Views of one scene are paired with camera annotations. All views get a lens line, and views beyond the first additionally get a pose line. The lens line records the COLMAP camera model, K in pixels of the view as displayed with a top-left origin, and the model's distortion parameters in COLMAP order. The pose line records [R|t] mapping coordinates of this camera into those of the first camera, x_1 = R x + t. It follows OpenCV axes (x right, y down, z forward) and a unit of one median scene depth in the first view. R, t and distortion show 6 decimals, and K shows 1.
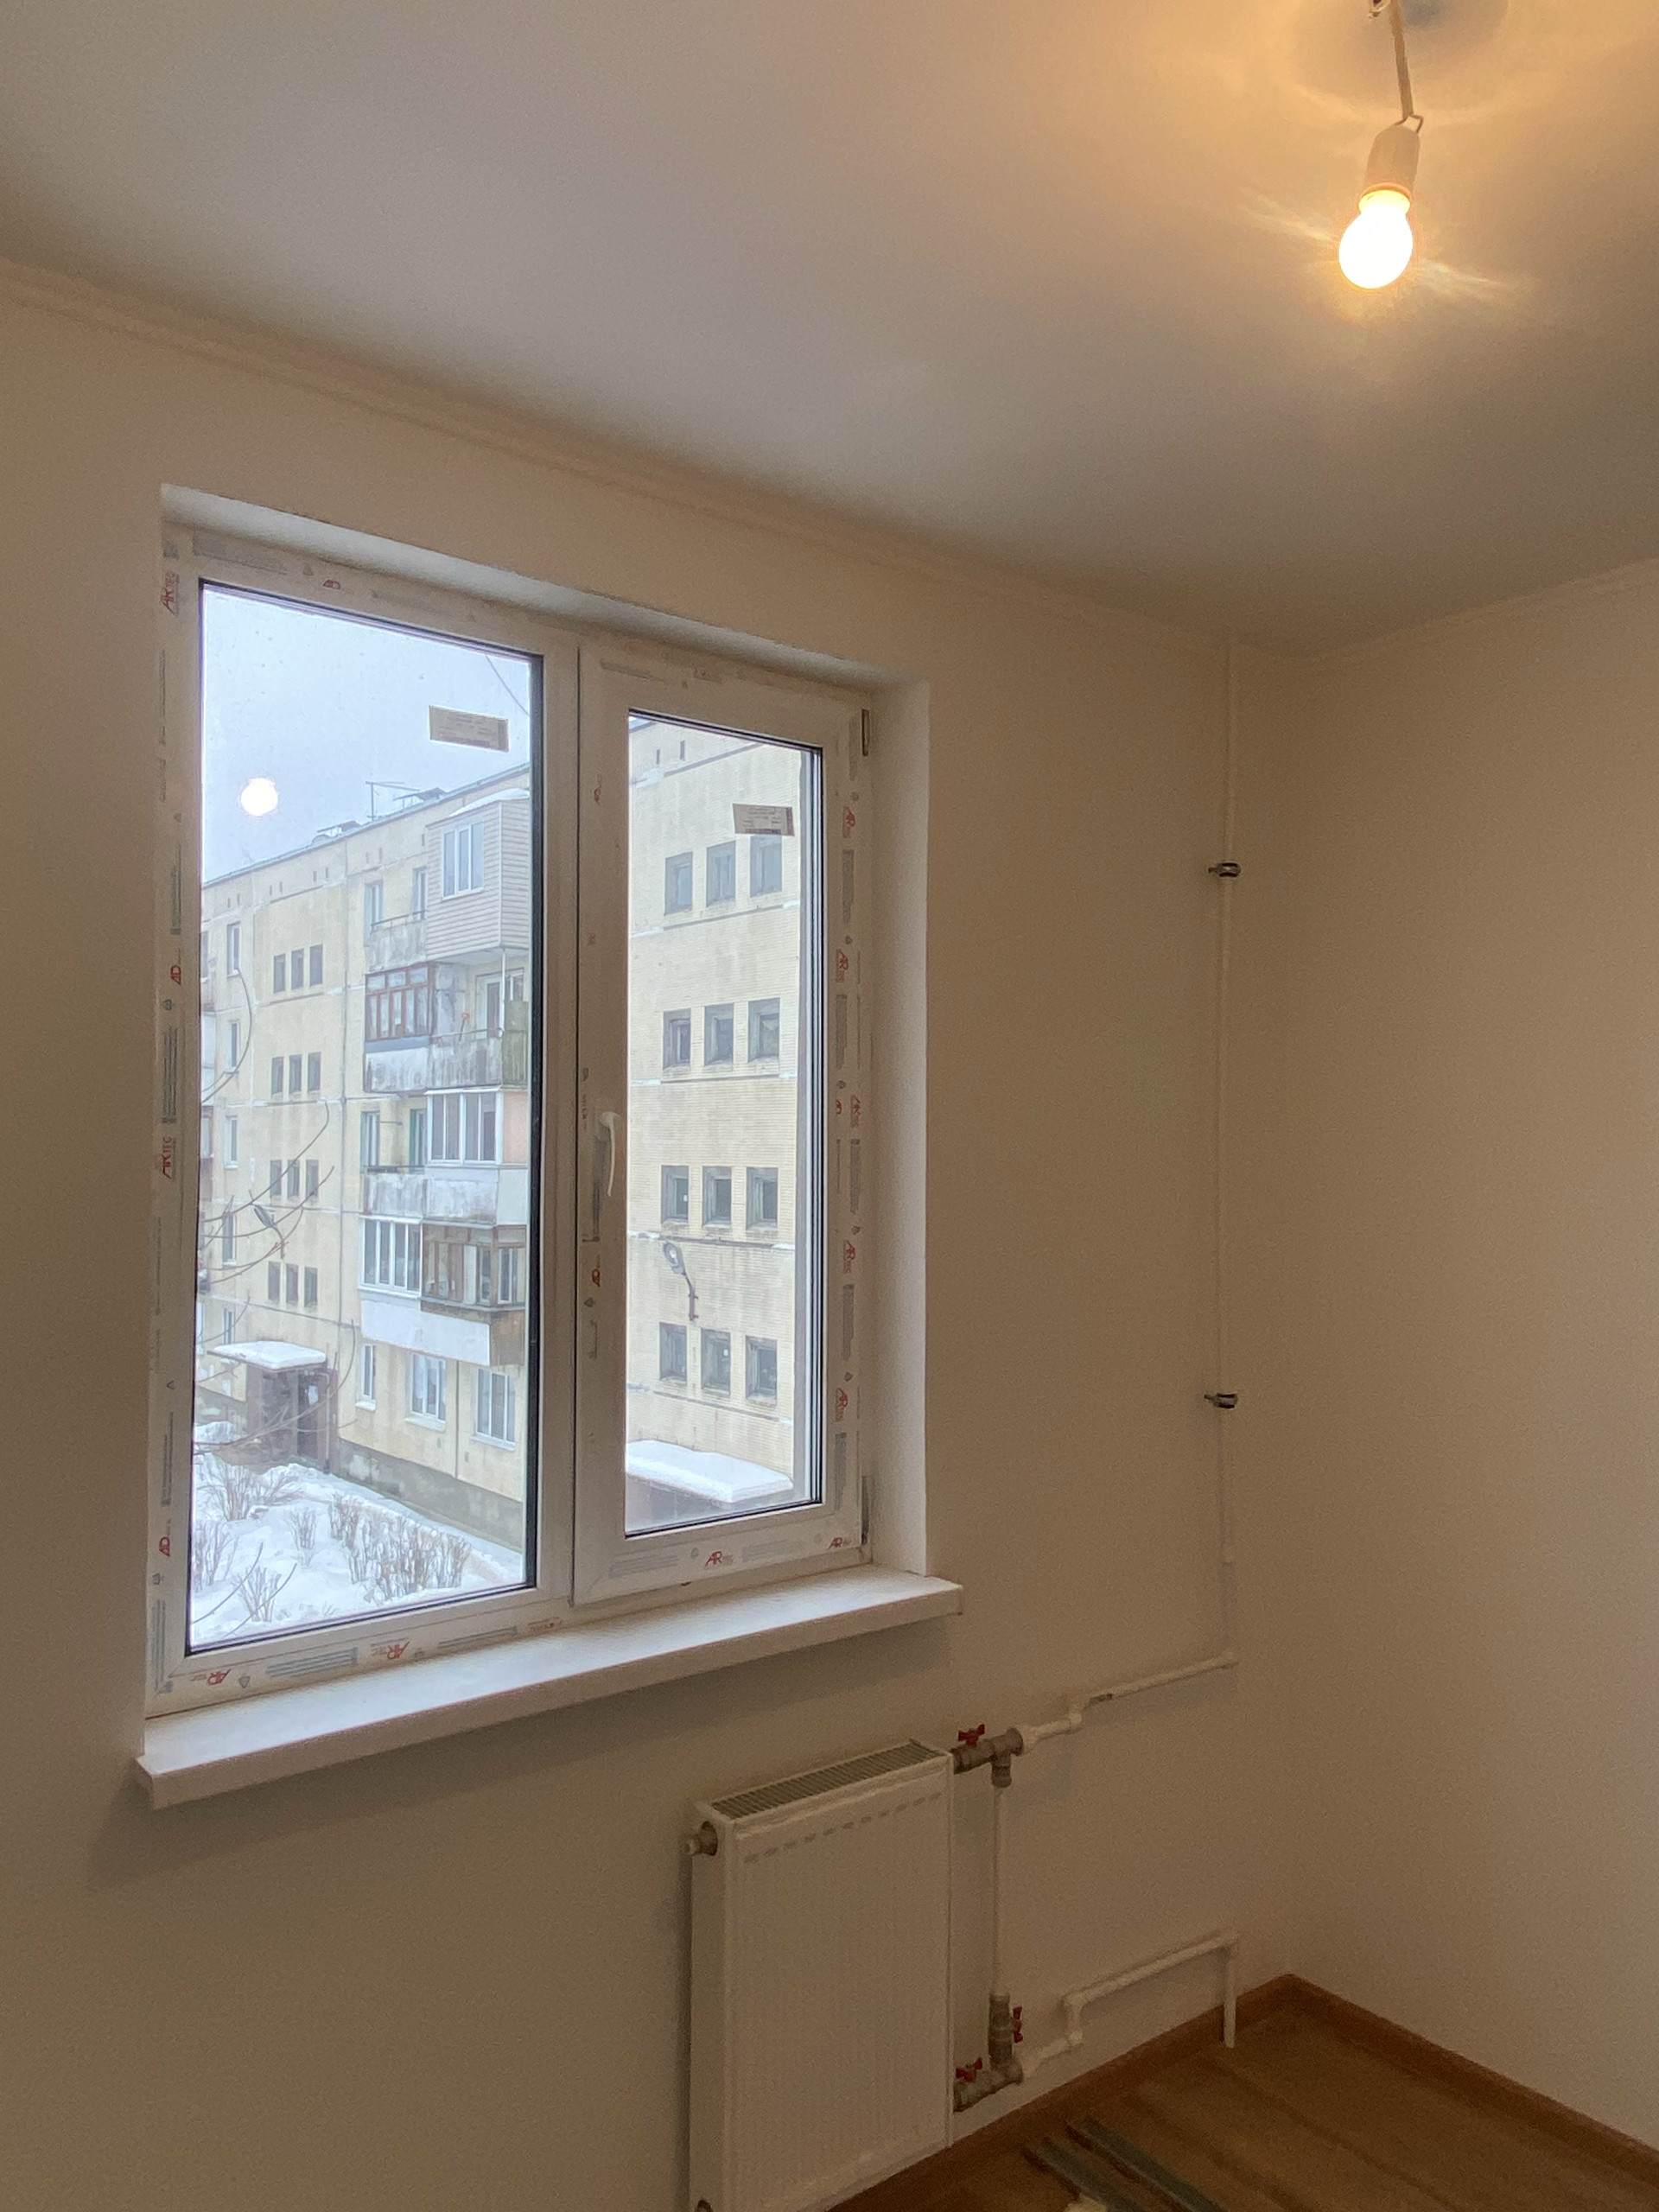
lens RADIAL K [[1613.8, 0, 829.5], [0, 1613.8, 1106.0], [0, 0, 1]] dist [0.169483, -0.247724]
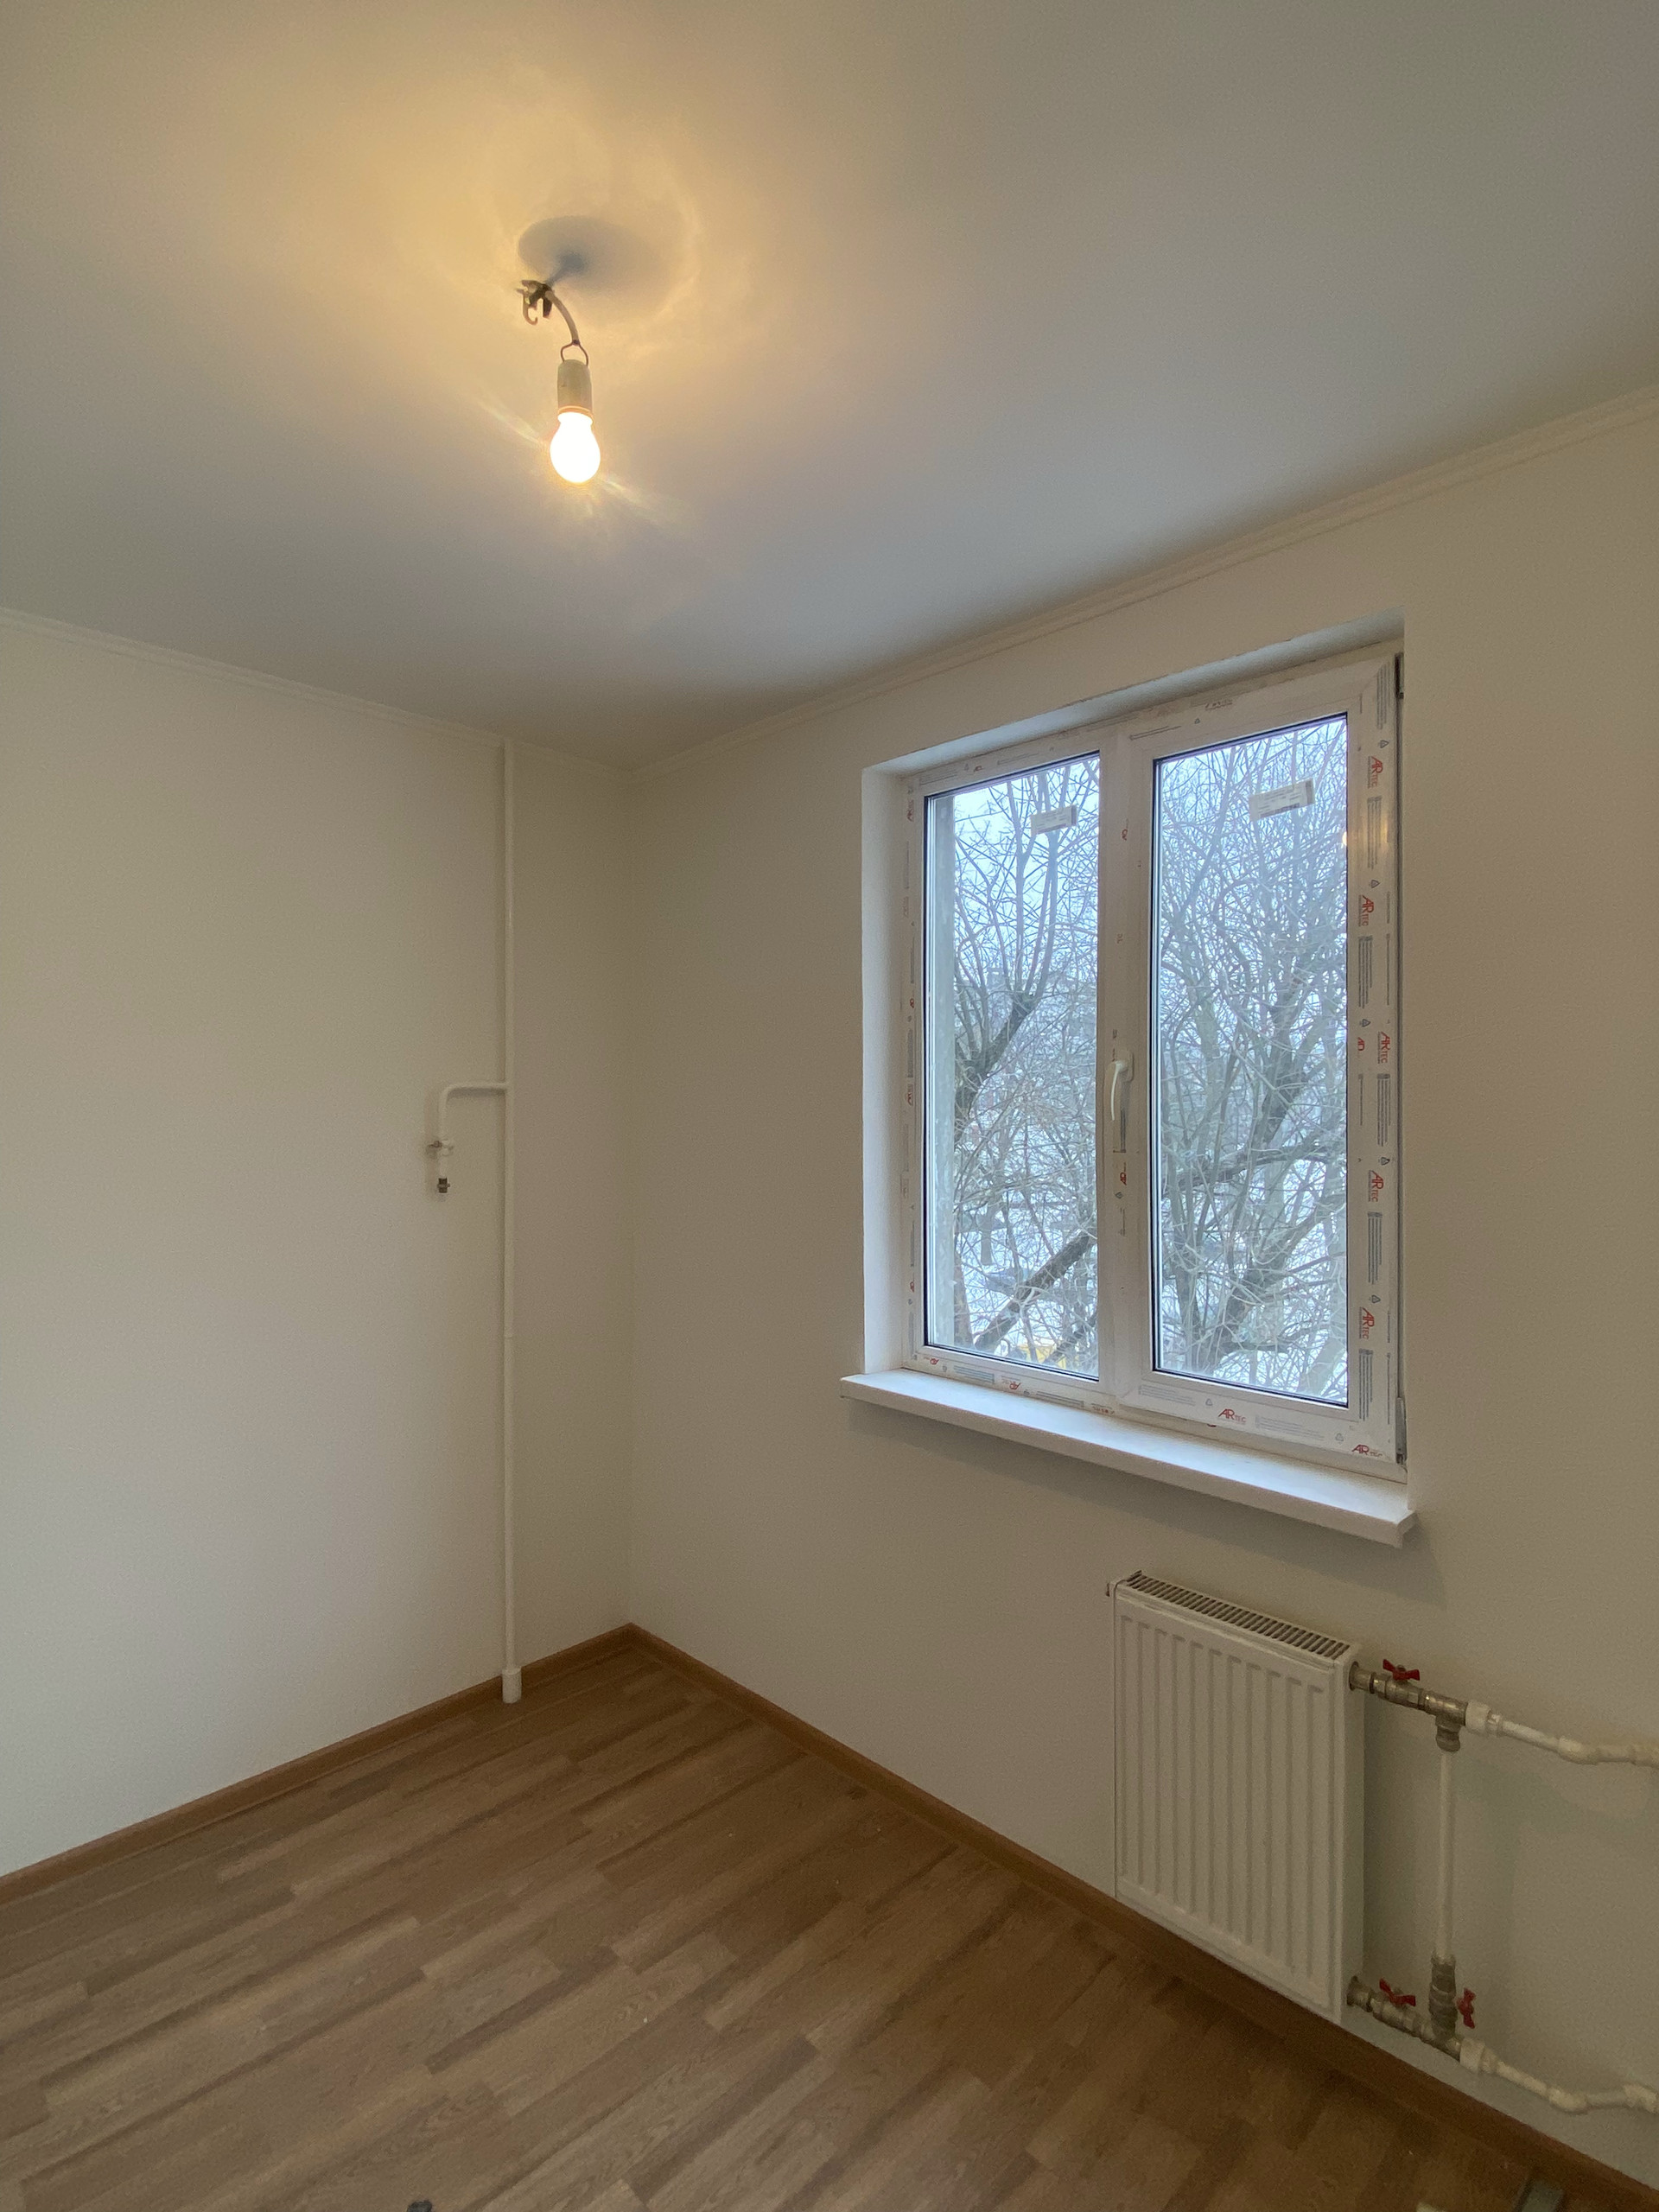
lens RADIAL K [[1081.1, 0, 828.4], [0, 1081.1, 1094.7], [0, 0, 1]] dist [-0.000702, -0.007268]
pose [[0.101671, -0.010375, -0.994764, 0.695095], [0.026732, 0.999613, -0.007693, 0.031292], [0.994459, -0.025810, 0.101909, 0.598701]]
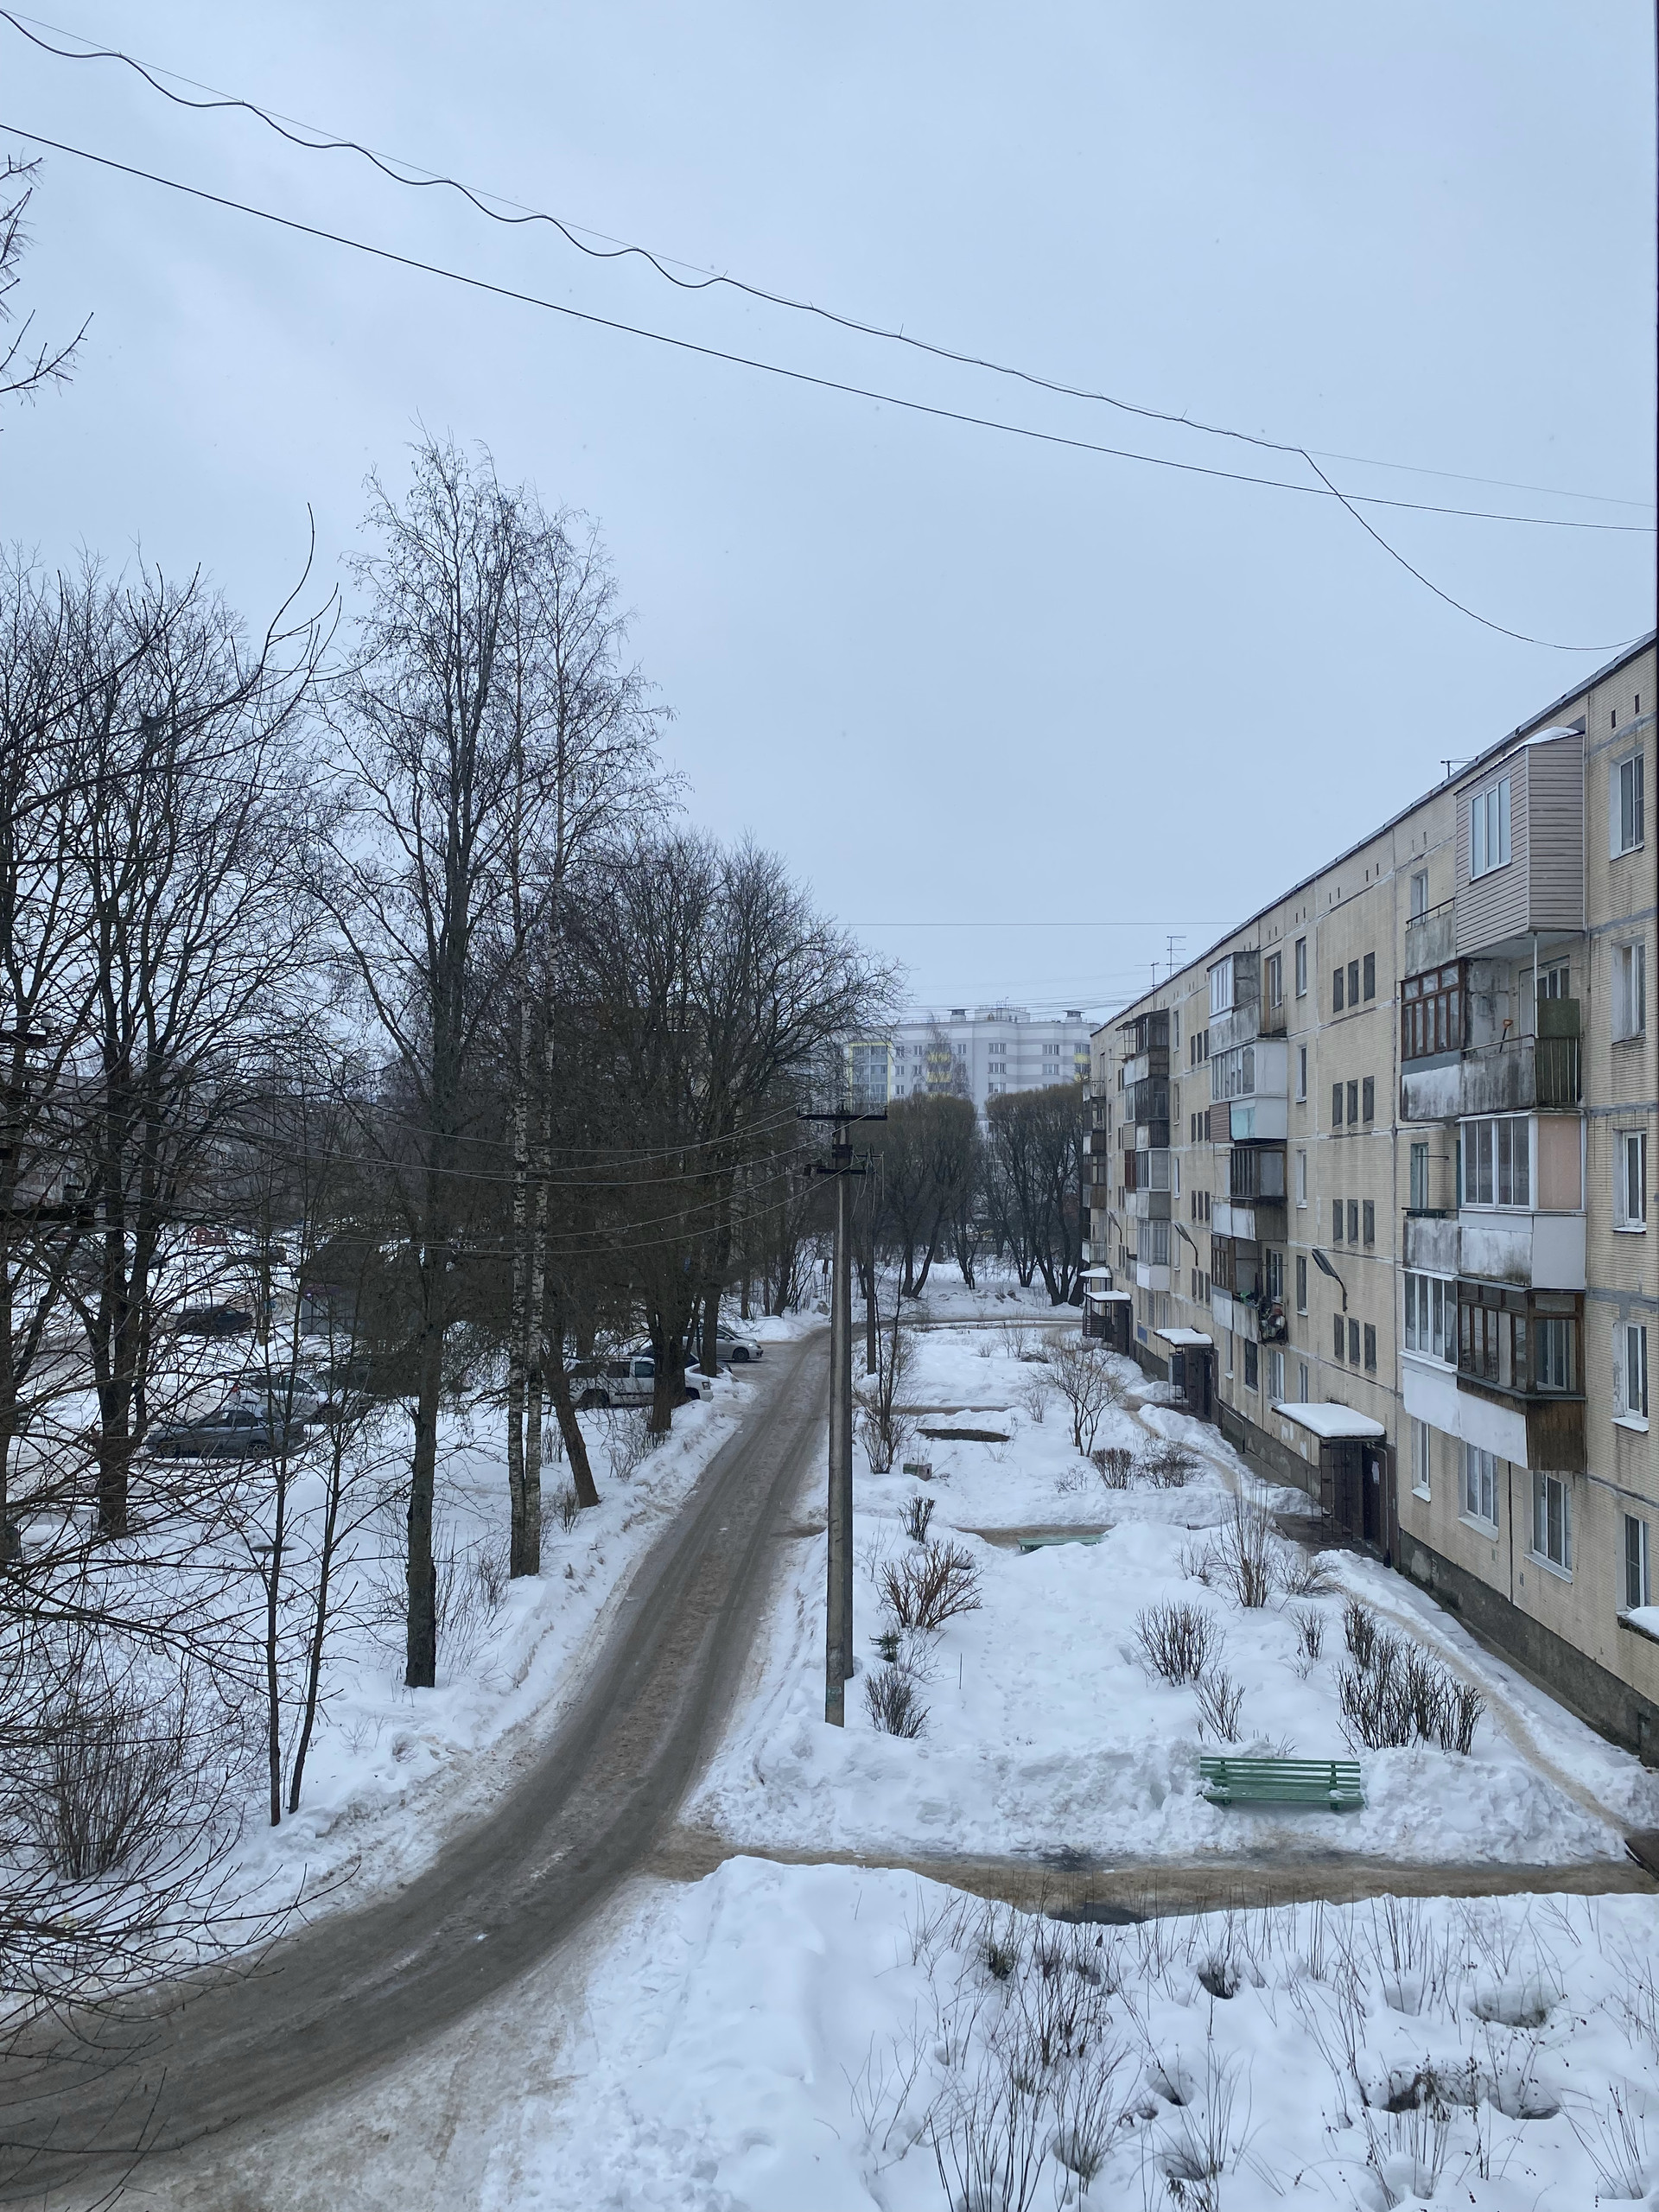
lens RADIAL K [[1689.9, 0, 829.5], [0, 1689.9, 1106.0], [0, 0, 1]] dist [0.021053, -0.006709]
pose [[0.751754, -0.024542, -0.658986, 0.073167], [0.010018, 0.999617, -0.025799, 0.003595], [0.659367, 0.012793, 0.751712, 0.157011]]
